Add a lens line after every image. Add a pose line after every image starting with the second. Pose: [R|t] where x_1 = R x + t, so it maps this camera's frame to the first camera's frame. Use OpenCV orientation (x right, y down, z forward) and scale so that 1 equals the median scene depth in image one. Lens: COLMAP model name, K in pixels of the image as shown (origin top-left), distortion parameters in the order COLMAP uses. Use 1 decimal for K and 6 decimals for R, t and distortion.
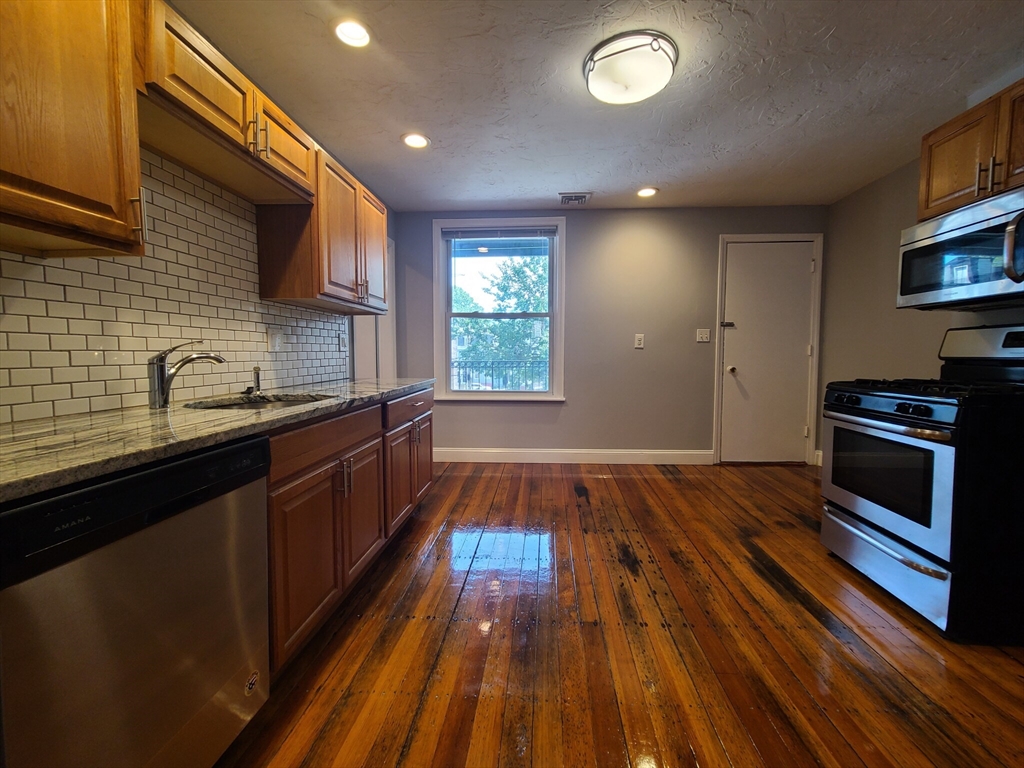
lens RADIAL K [[422.6, 0, 521.7], [0, 422.6, 378.9], [0, 0, 1]] dist [0.001268, -0.000143]
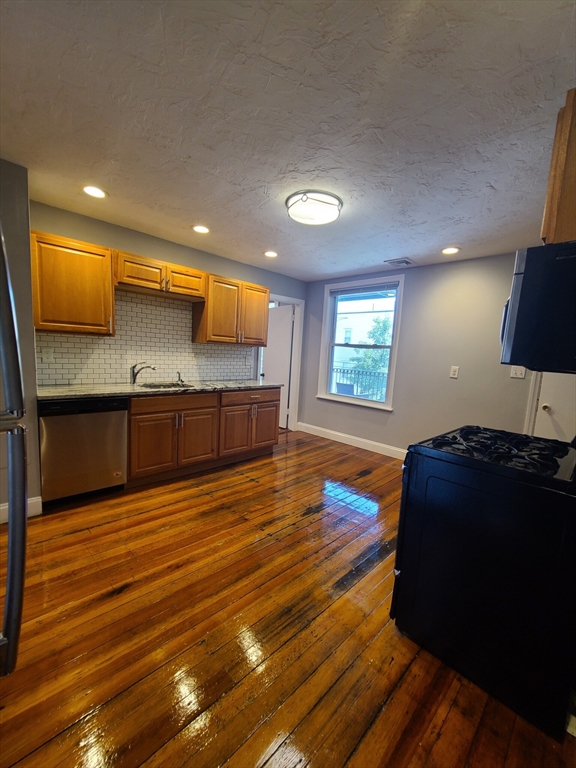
lens RADIAL K [[317.0, 0, 292.2], [0, 317.0, 390.6], [0, 0, 1]] dist [0.001268, -0.000143]
pose [[0.750016, 0.123323, -0.649821, 0.988089], [-0.098129, 0.992338, 0.075067, -0.111240], [0.654100, 0.007464, 0.756371, 0.031859]]
